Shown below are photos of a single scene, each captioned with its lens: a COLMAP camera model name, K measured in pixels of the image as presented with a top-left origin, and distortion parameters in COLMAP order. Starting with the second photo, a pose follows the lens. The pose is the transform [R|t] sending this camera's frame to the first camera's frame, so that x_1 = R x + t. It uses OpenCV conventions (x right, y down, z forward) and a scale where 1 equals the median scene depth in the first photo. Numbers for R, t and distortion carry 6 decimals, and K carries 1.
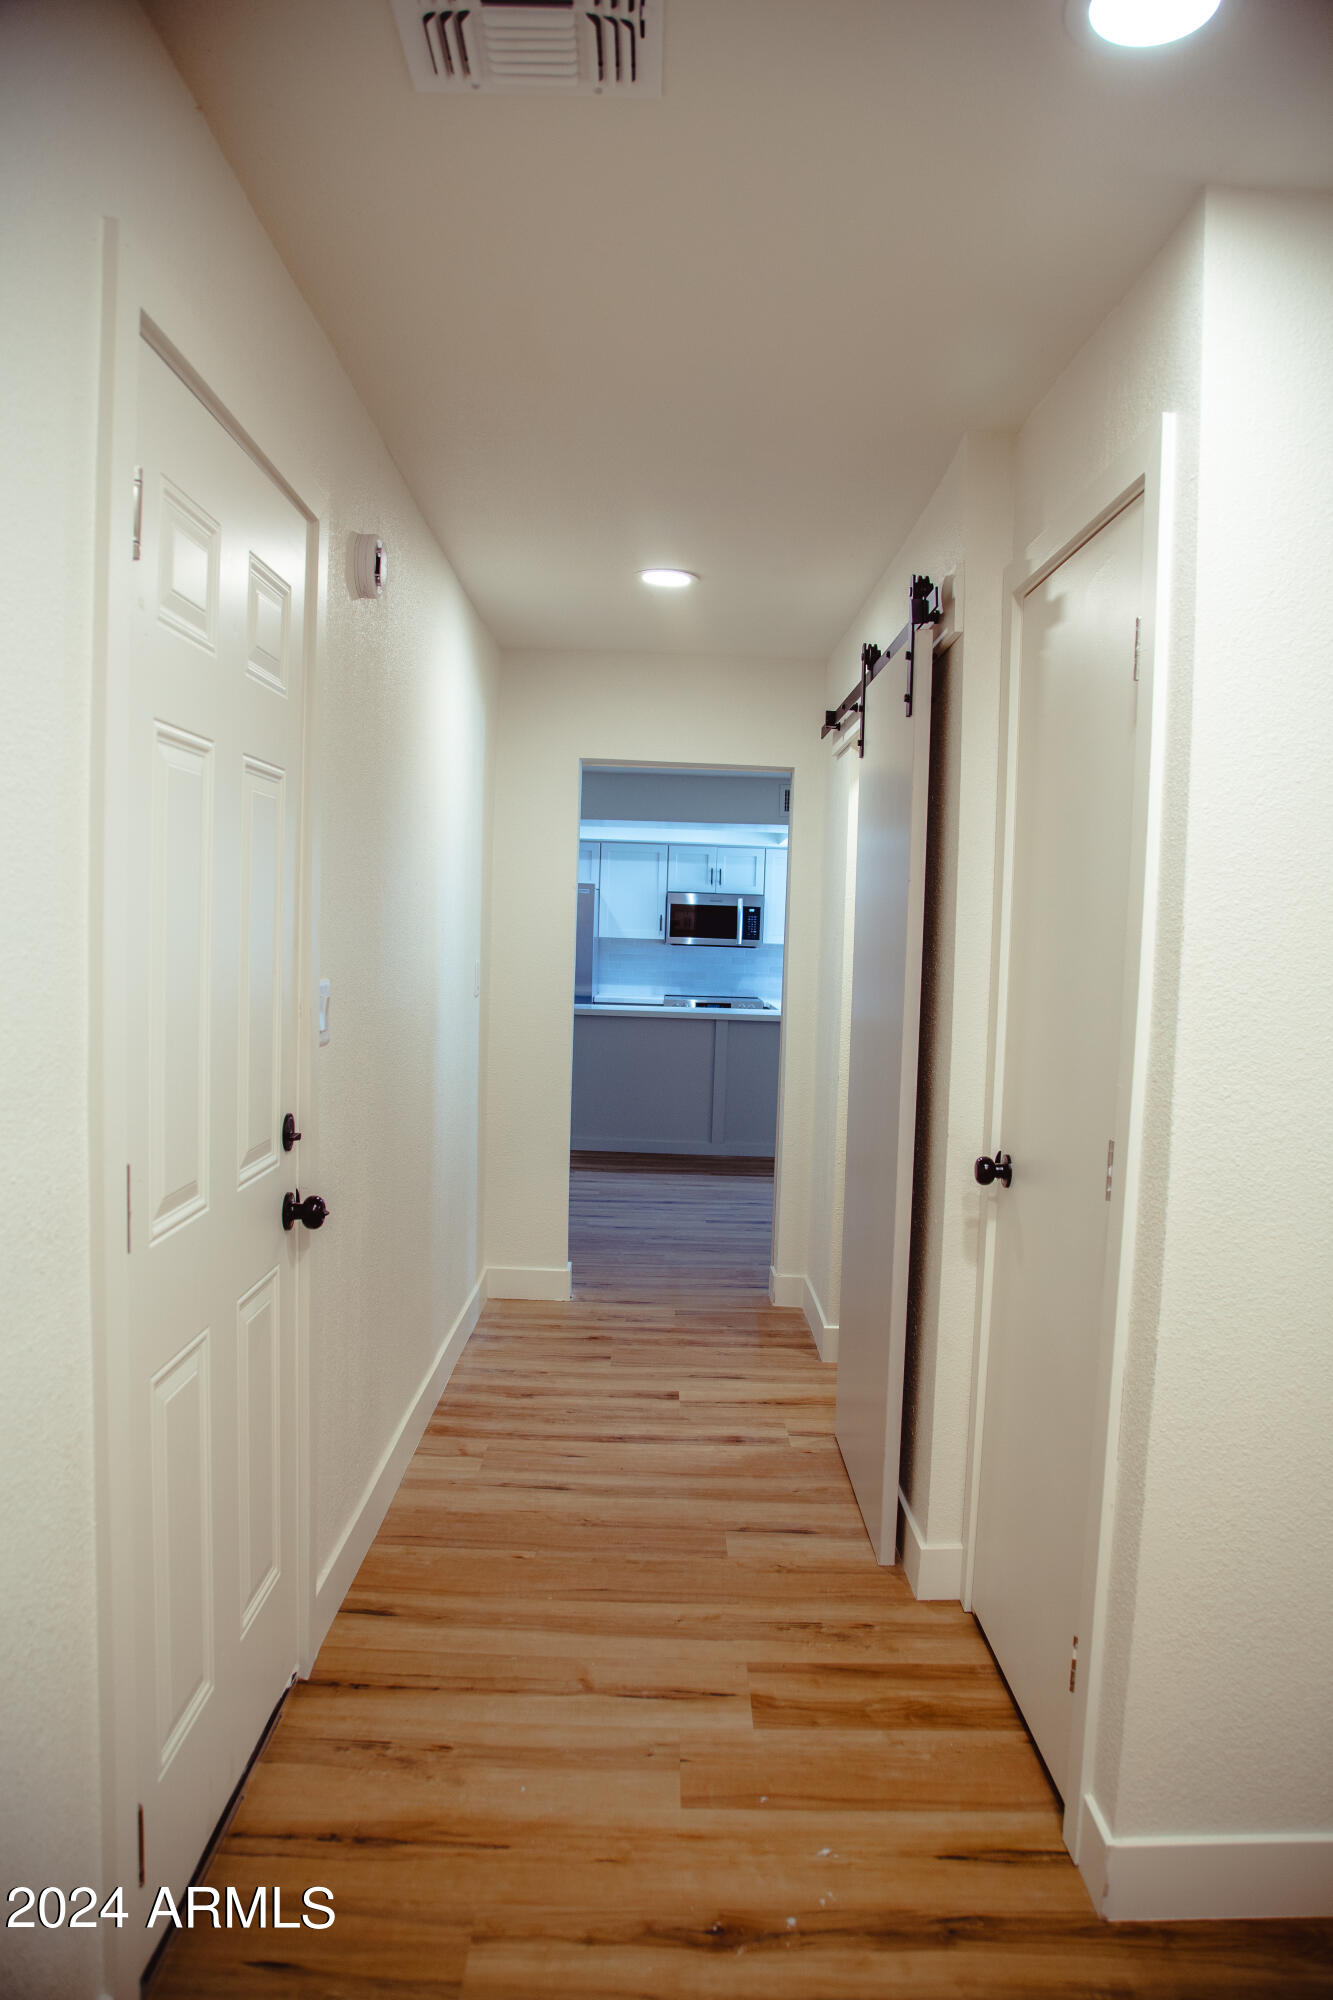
lens RADIAL K [[1370.1, 0, 682.3], [0, 1370.1, 1022.5], [0, 0, 1]] dist [-0.121884, 0.065746]
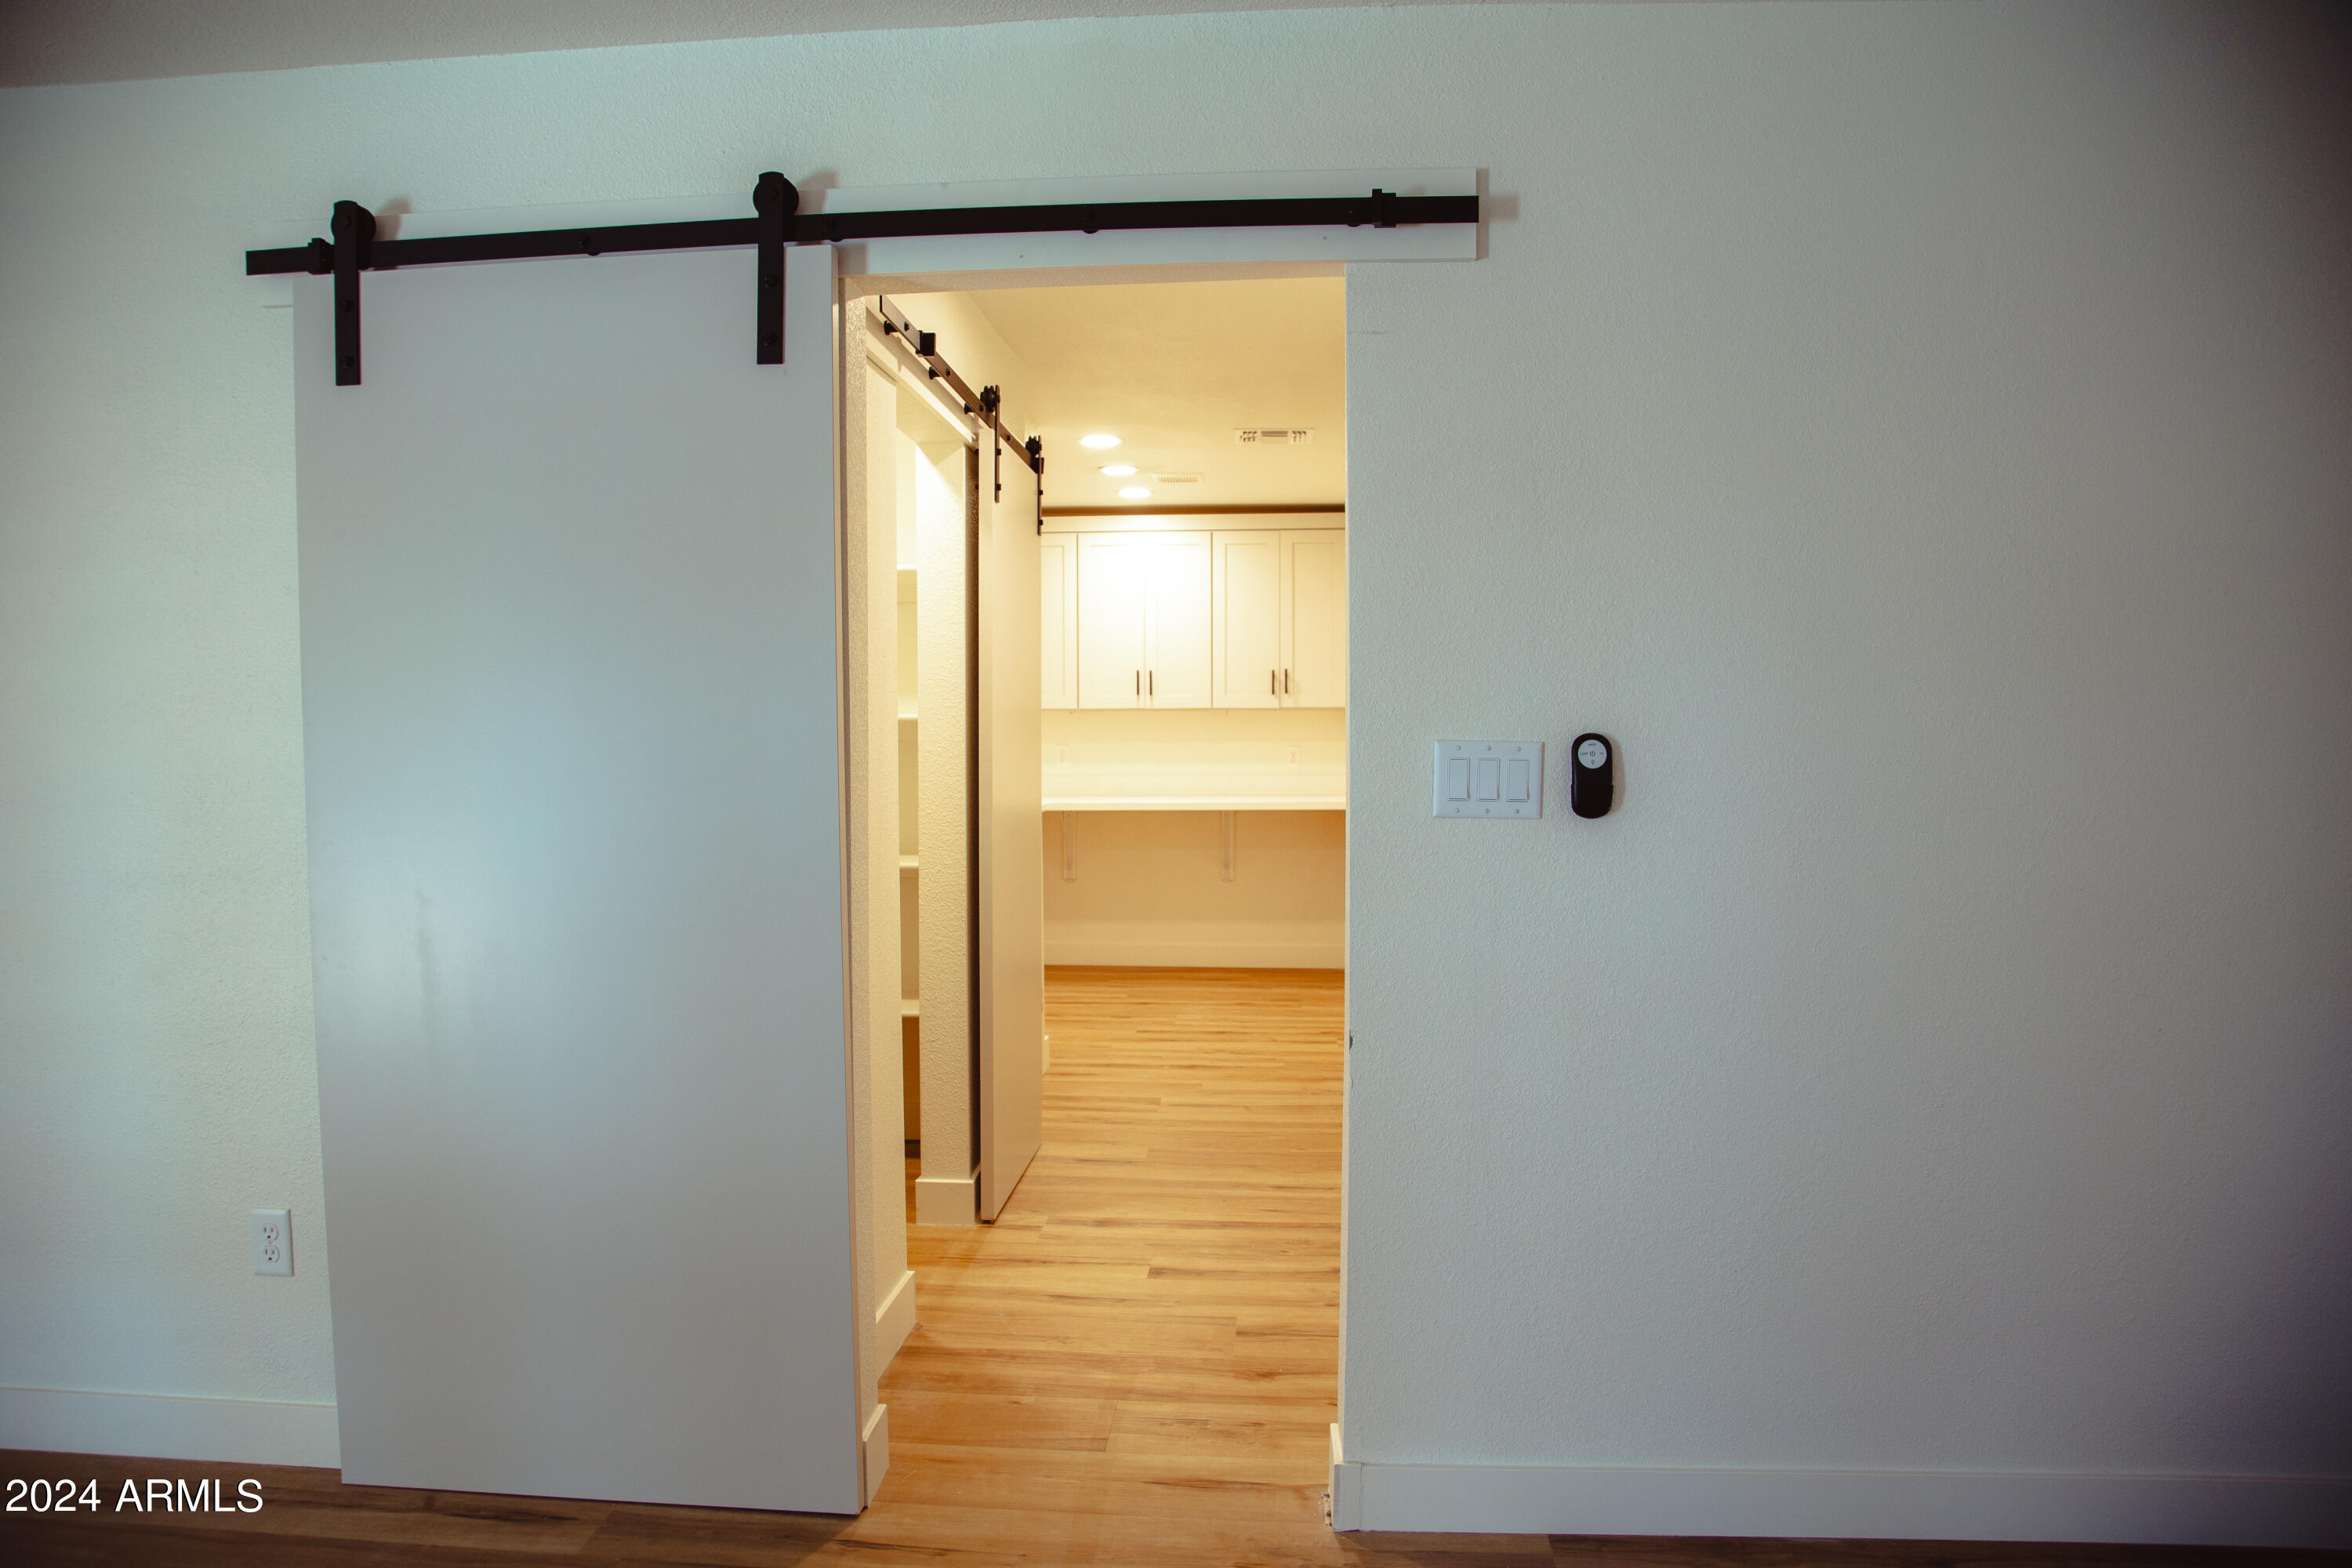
lens RADIAL K [[1611.3, 0, 1159.7], [0, 1611.3, 800.7], [0, 0, 1]] dist [-0.121884, 0.065746]
pose [[-0.995216, -0.030931, 0.092676, -0.077399], [-0.020314, 0.993344, 0.113382, -0.090584], [-0.095567, 0.110957, -0.989220, 1.696504]]
